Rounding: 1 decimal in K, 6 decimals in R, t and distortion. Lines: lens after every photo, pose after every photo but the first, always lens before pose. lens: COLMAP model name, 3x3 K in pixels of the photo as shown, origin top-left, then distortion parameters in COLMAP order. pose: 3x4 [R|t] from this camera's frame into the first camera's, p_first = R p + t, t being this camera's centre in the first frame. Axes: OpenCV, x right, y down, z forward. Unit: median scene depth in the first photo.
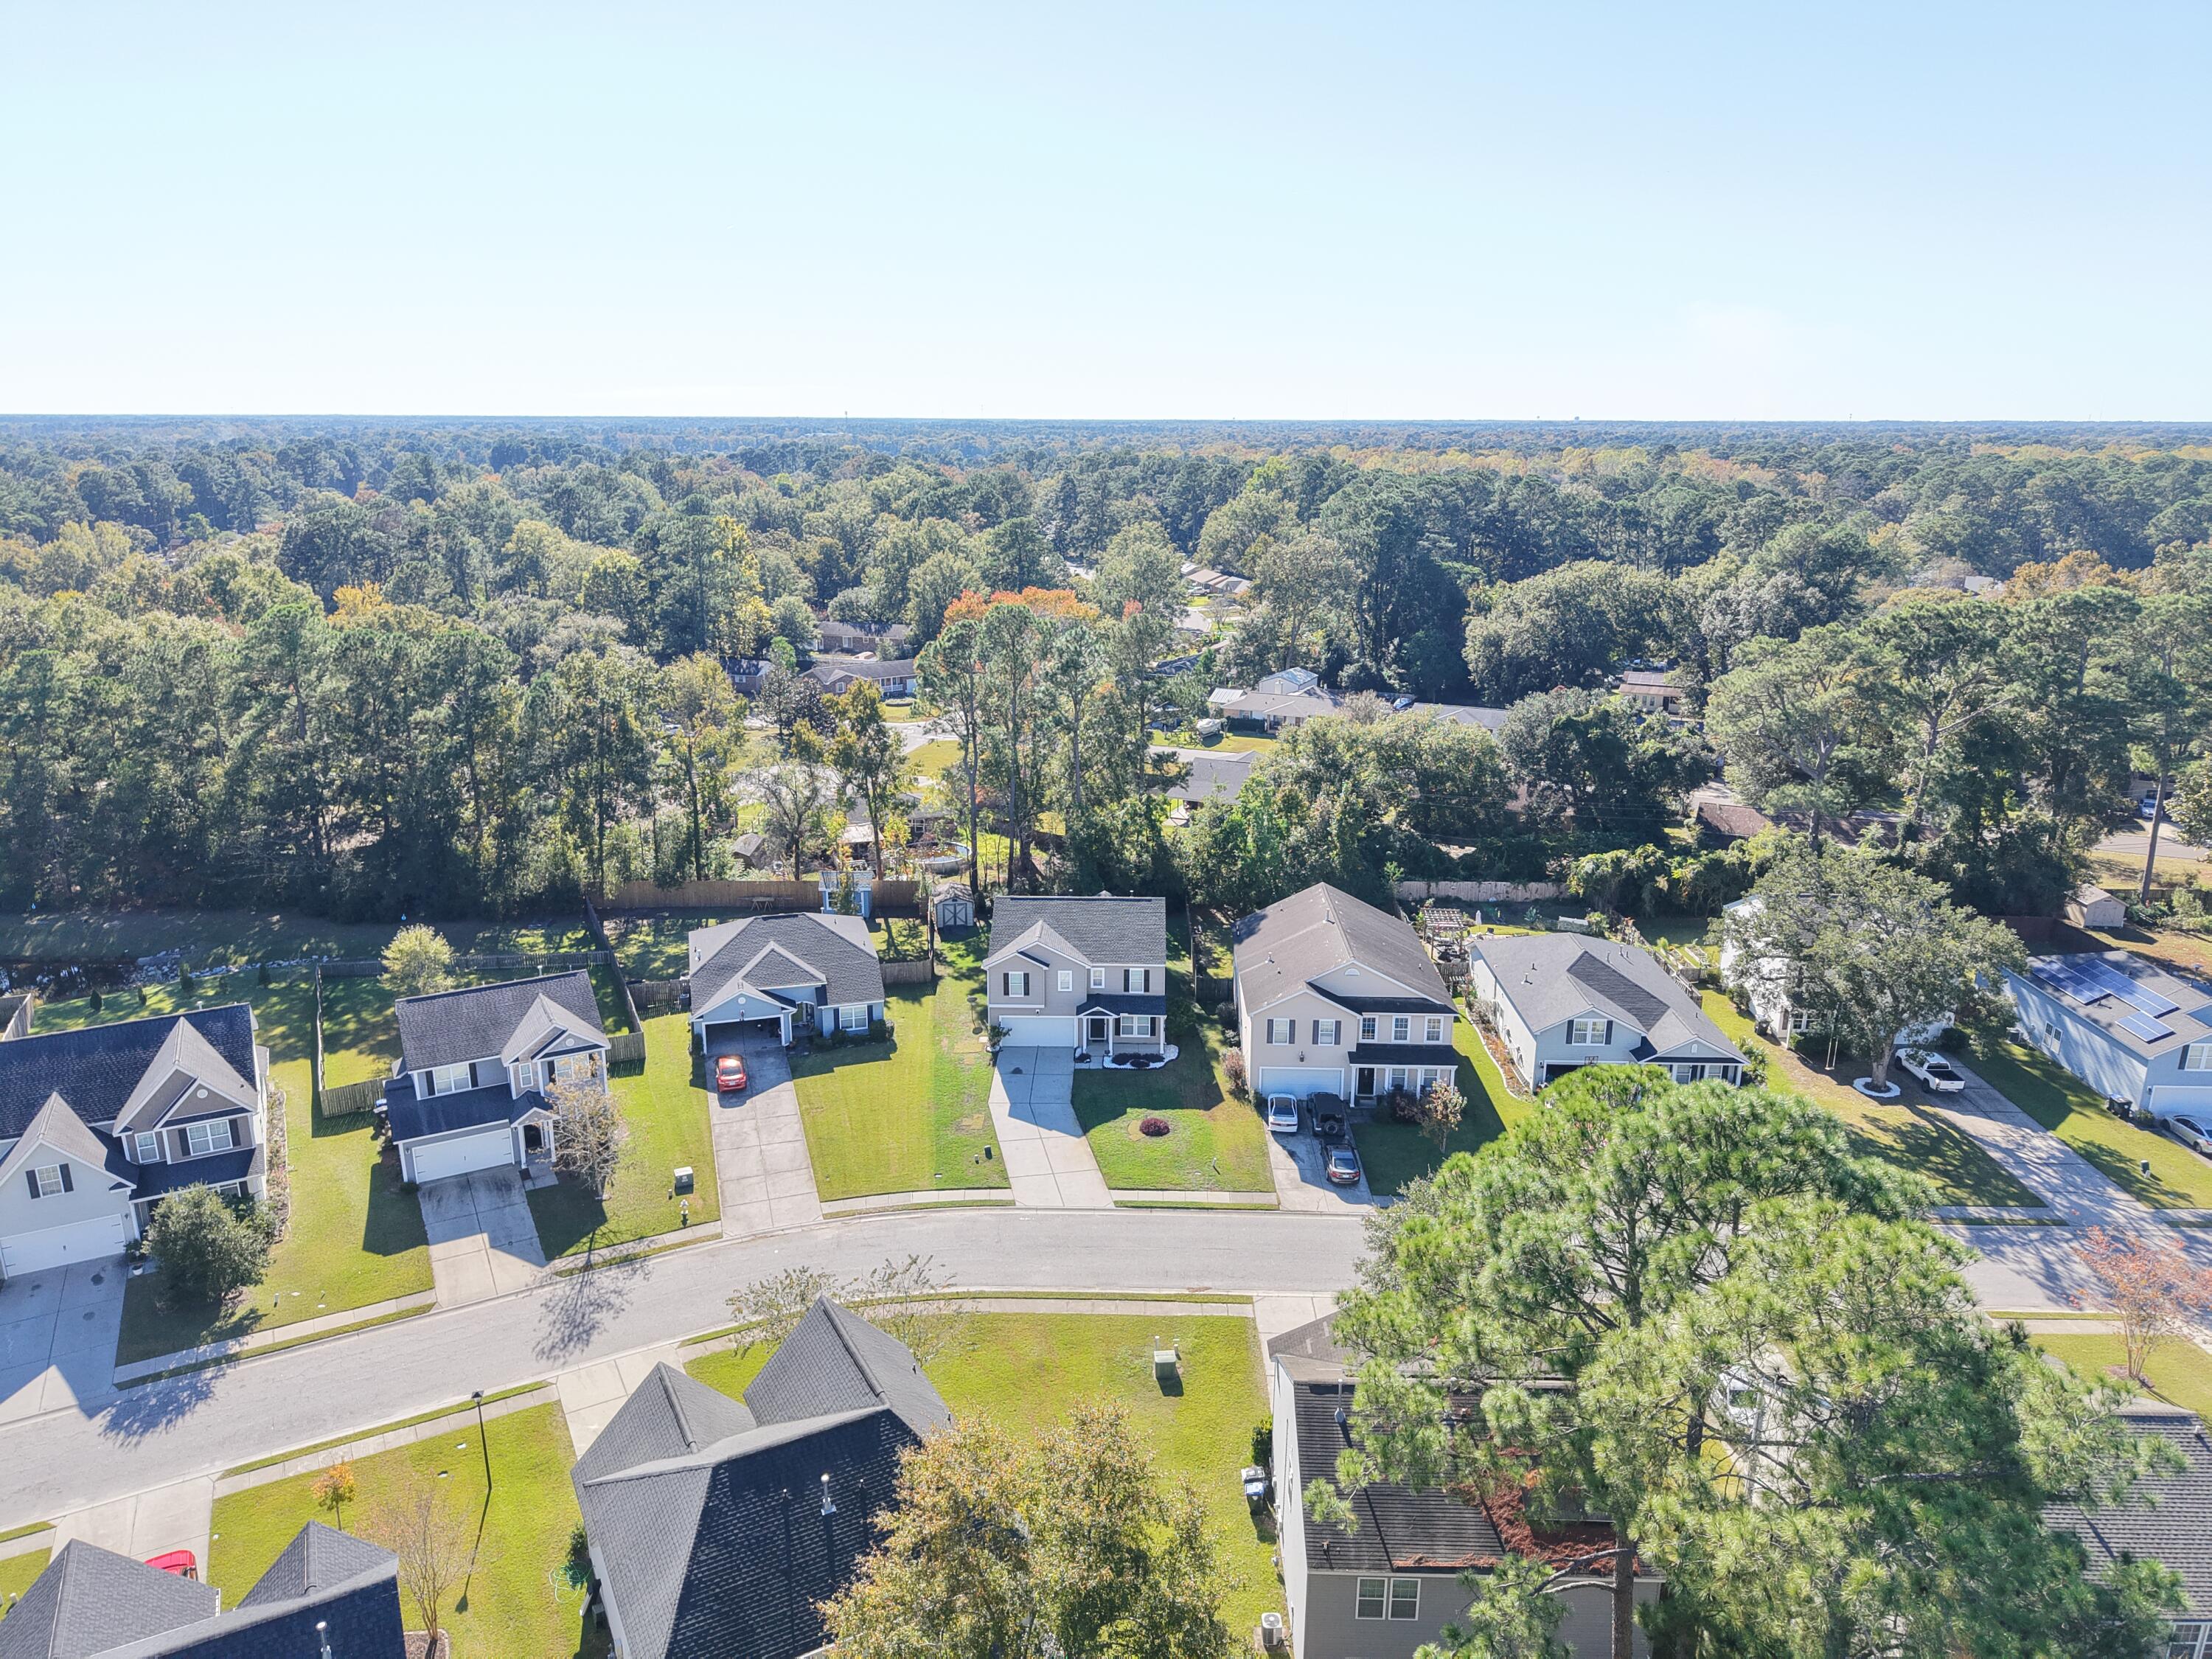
lens RADIAL K [[1502.3, 0, 1081.5], [0, 1502.3, 833.5], [0, 0, 1]] dist [0.003200, -0.001335]
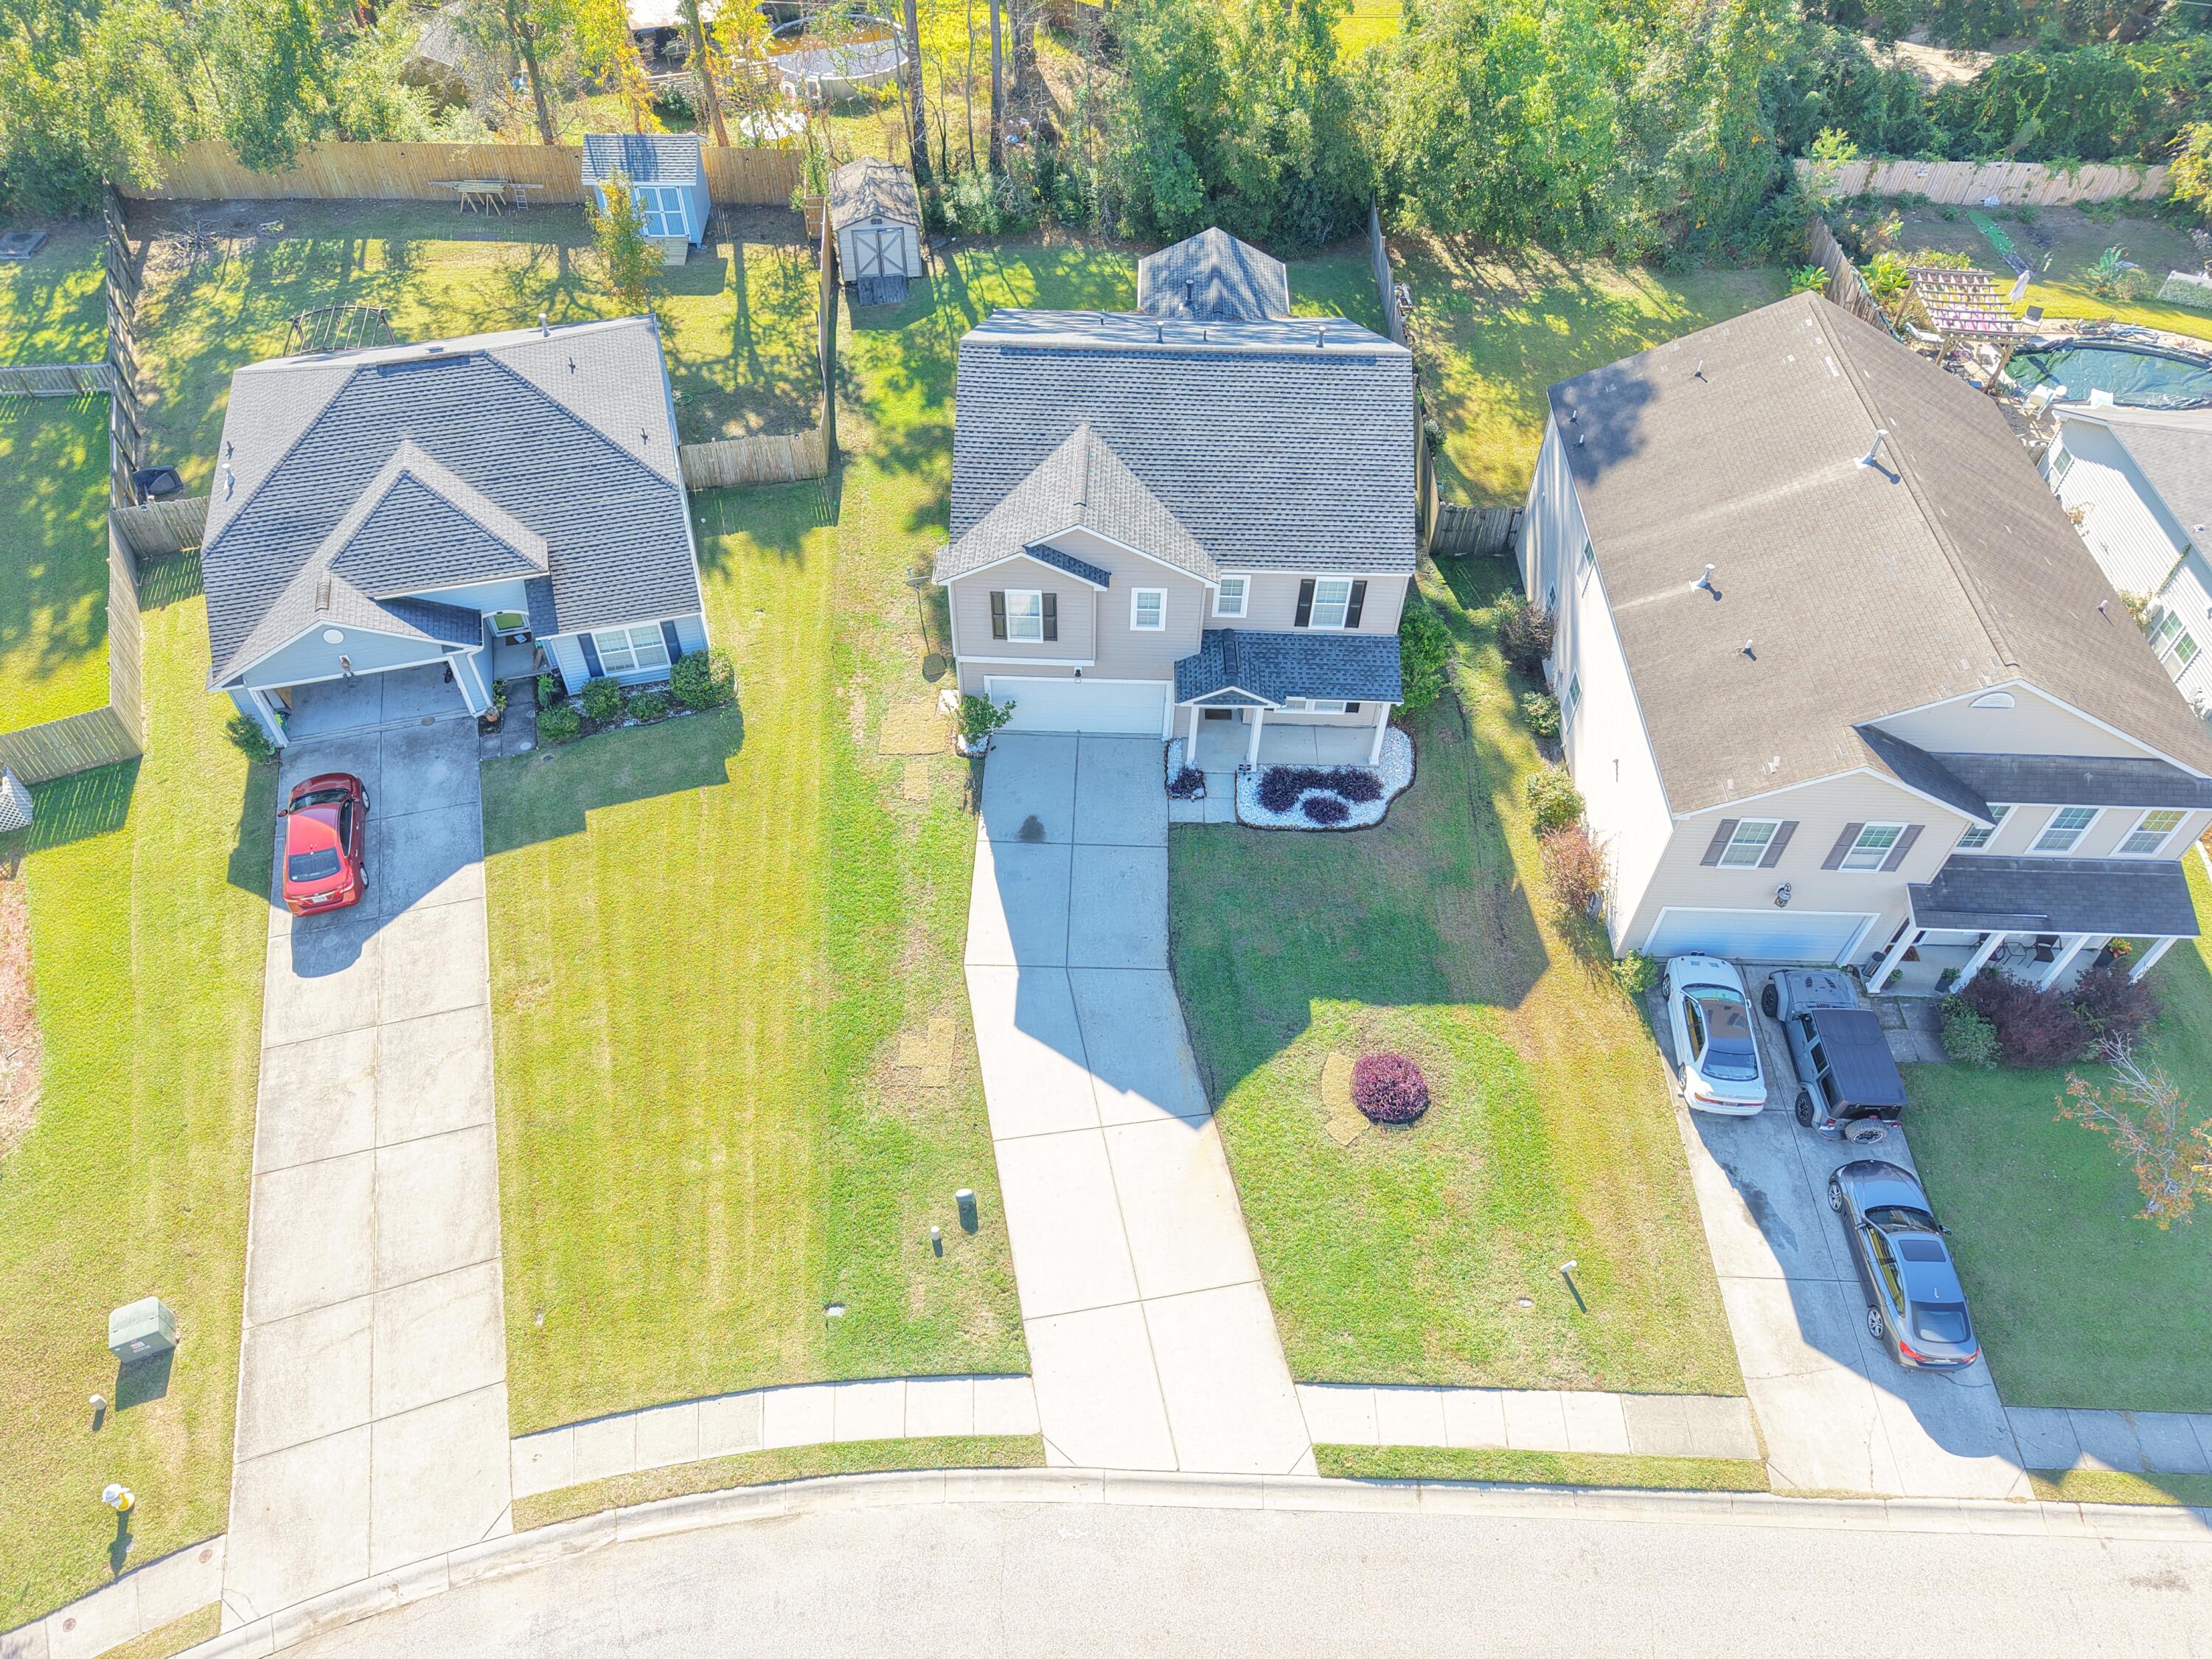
lens RADIAL K [[1502.3, 0, 1081.5], [0, 1502.3, 833.5], [0, 0, 1]] dist [0.003200, -0.001335]
pose [[0.999935, 0.004348, 0.010530, -0.032357], [-0.009428, 0.834689, 0.550641, -0.066646], [-0.006396, -0.550704, 0.834676, 0.642501]]
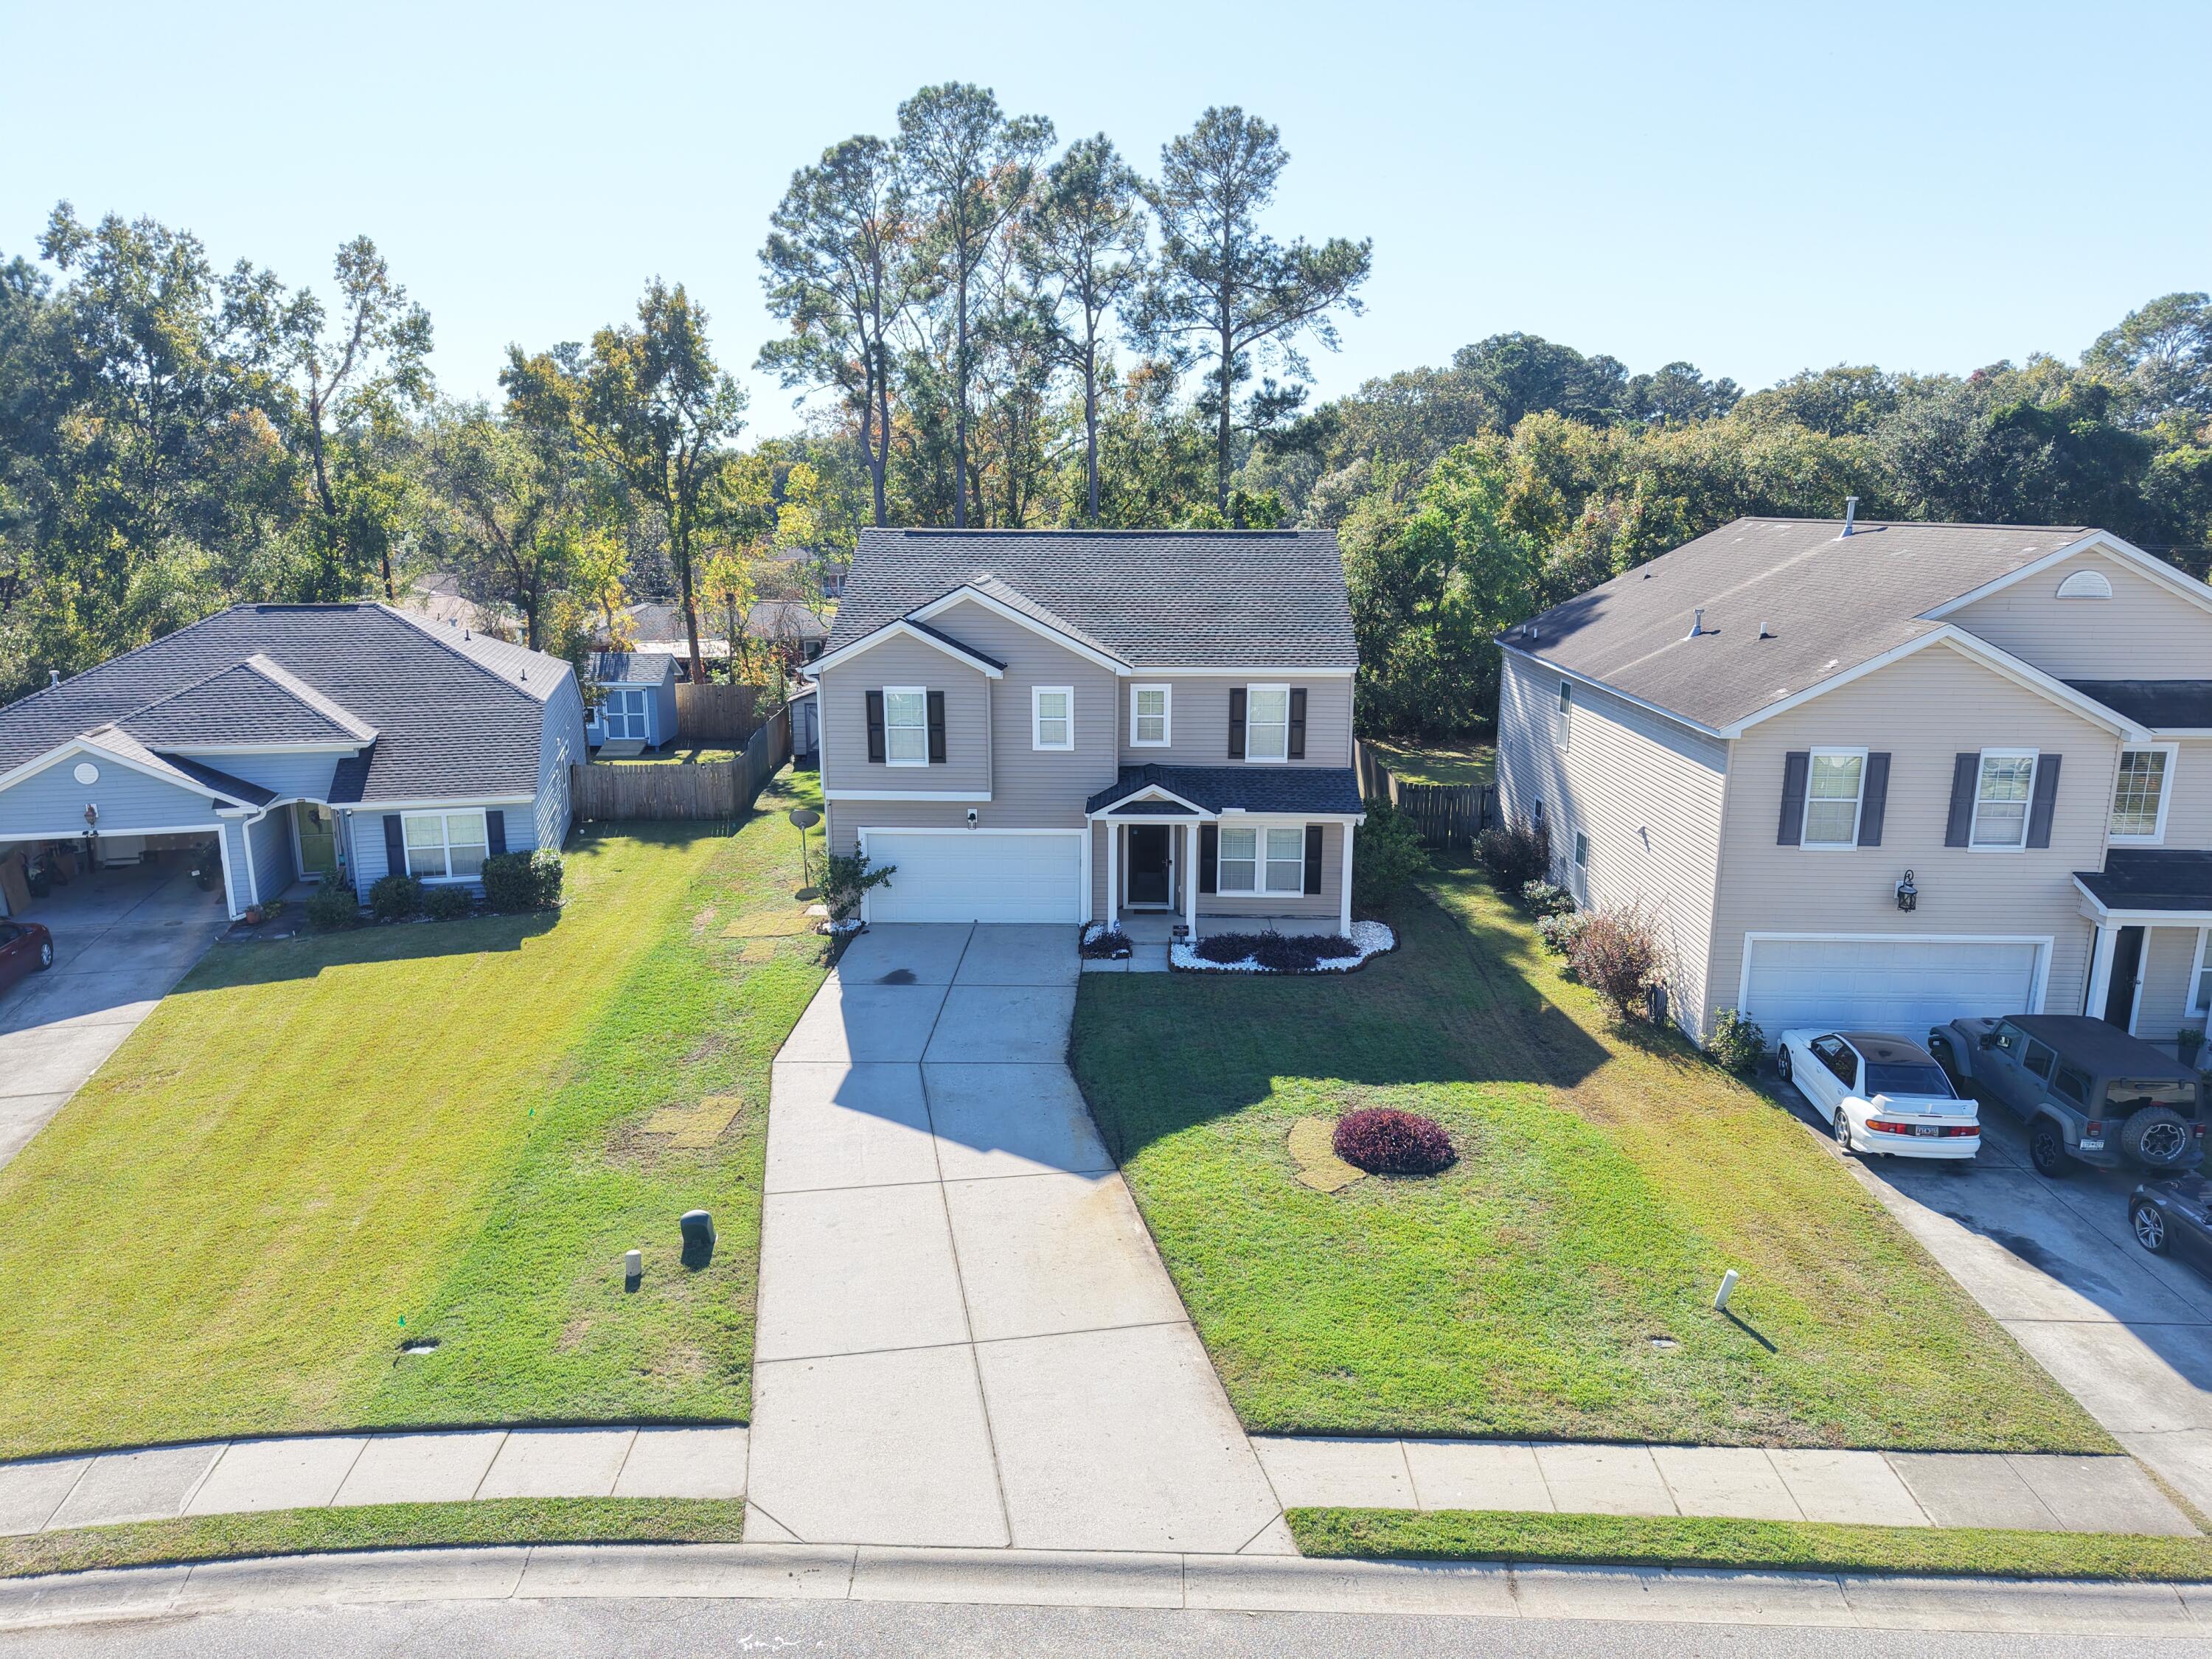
lens RADIAL K [[1498.4, 0, 1092.5], [0, 1498.4, 829.2], [0, 0, 1]] dist [0.002332, -0.001991]
pose [[0.999982, 0.005265, -0.002889, -0.001297], [-0.005432, 0.998090, -0.061543, 0.143559], [0.002560, 0.061558, 0.998100, 0.673246]]
